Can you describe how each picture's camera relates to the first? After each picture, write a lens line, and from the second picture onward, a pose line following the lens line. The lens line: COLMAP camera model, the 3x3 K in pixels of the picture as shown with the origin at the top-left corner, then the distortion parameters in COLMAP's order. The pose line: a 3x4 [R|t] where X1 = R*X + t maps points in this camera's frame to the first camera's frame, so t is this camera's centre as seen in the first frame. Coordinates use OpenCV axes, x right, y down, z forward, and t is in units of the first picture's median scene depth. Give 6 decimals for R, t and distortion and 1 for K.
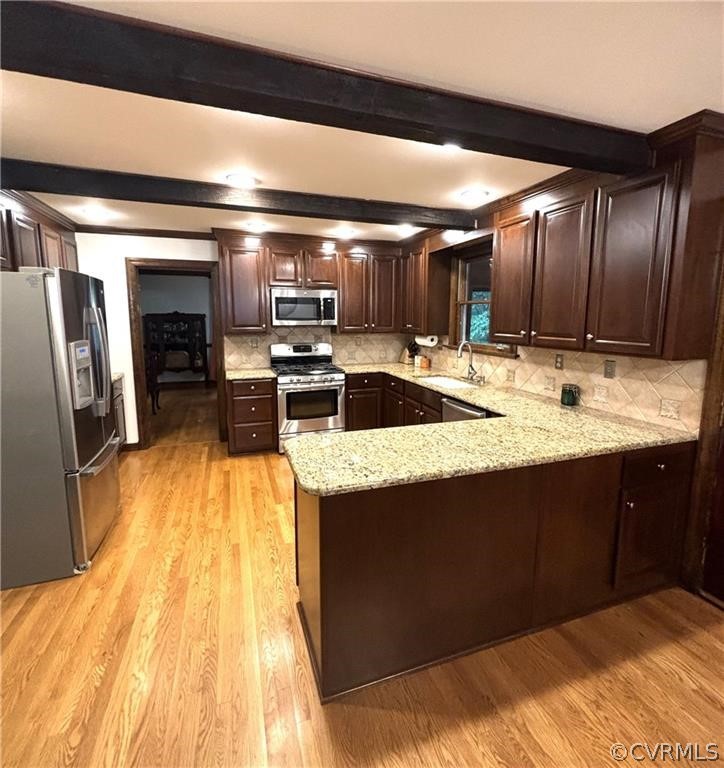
lens RADIAL K [[387.5, 0, 369.9], [0, 387.5, 364.9], [0, 0, 1]] dist [0.003944, -0.000166]
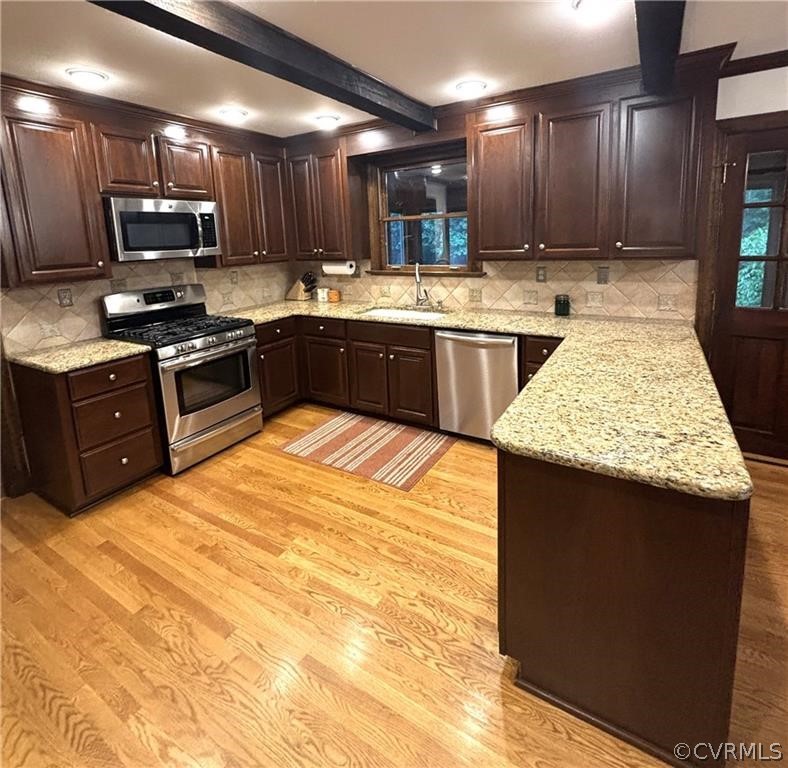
lens RADIAL K [[416.2, 0, 405.4], [0, 416.2, 305.3], [0, 0, 1]] dist [-0.002778, -0.002058]
pose [[0.770365, -0.135101, 0.623125, -0.333482], [0.119268, 0.990577, 0.067318, -0.031342], [-0.626348, 0.022459, 0.779220, 0.282995]]
